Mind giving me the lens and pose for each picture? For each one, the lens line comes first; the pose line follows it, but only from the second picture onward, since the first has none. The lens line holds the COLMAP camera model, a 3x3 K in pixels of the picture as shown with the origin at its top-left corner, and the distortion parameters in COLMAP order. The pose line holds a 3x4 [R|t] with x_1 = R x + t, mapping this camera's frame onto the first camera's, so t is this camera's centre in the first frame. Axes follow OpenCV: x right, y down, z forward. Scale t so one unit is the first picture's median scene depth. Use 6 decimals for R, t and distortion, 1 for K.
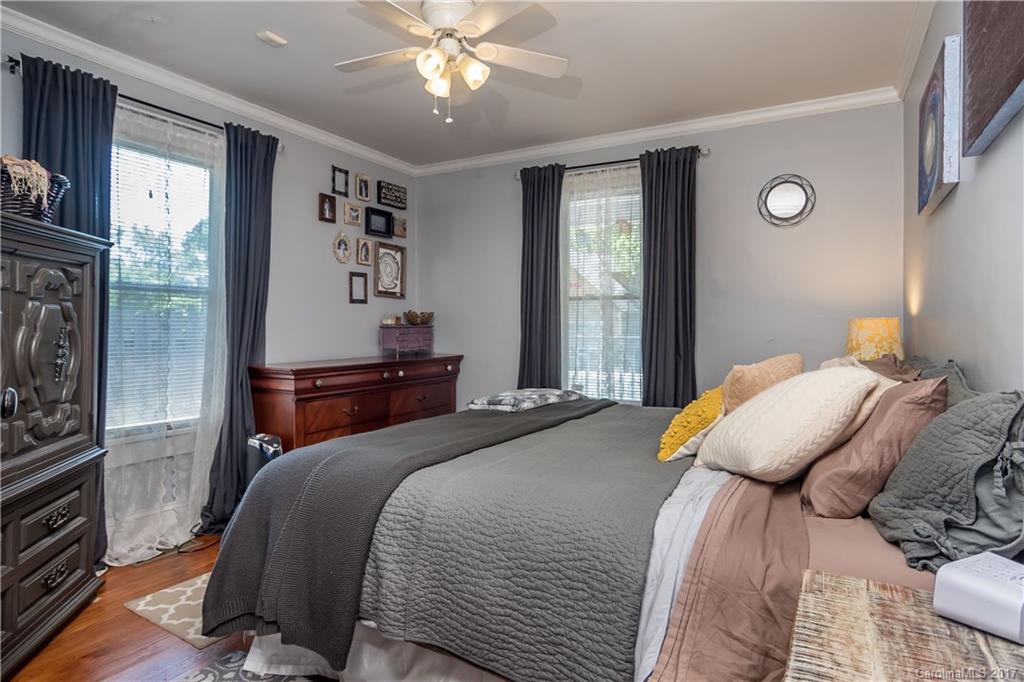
lens RADIAL K [[557.0, 0, 512.6], [0, 557.0, 332.6], [0, 0, 1]] dist [0.006577, 0.001417]
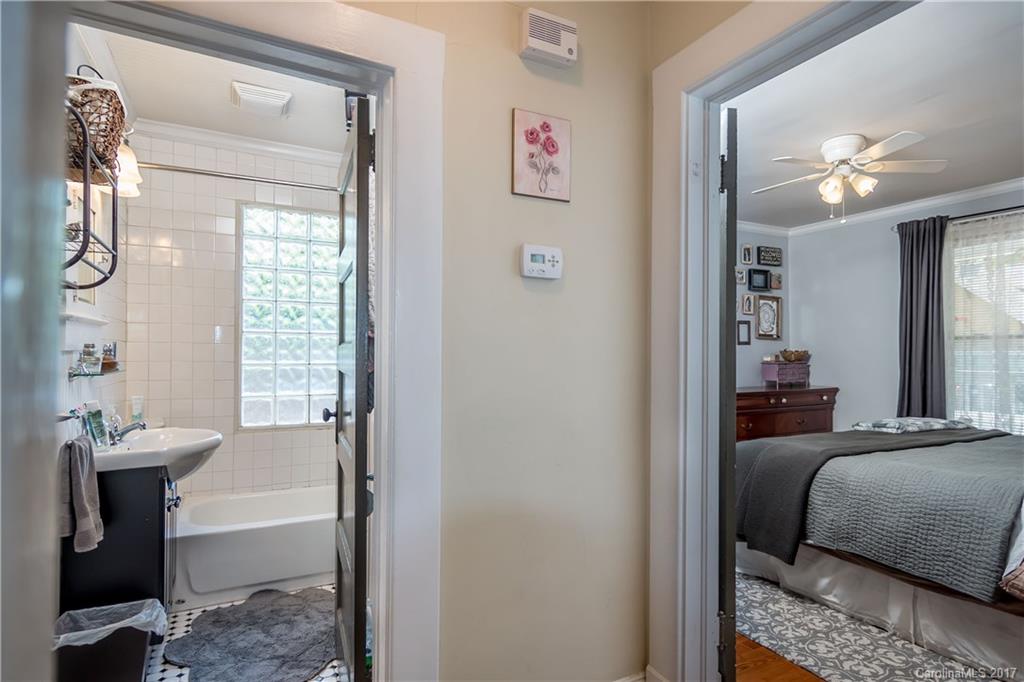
lens RADIAL K [[557.0, 0, 507.6], [0, 557.0, 351.8], [0, 0, 1]] dist [0.006577, 0.001417]
pose [[0.838685, -0.009333, -0.544537, -0.033978], [-0.000601, 0.999837, -0.018062, -0.013058], [0.544617, 0.015475, 0.838542, -0.374243]]
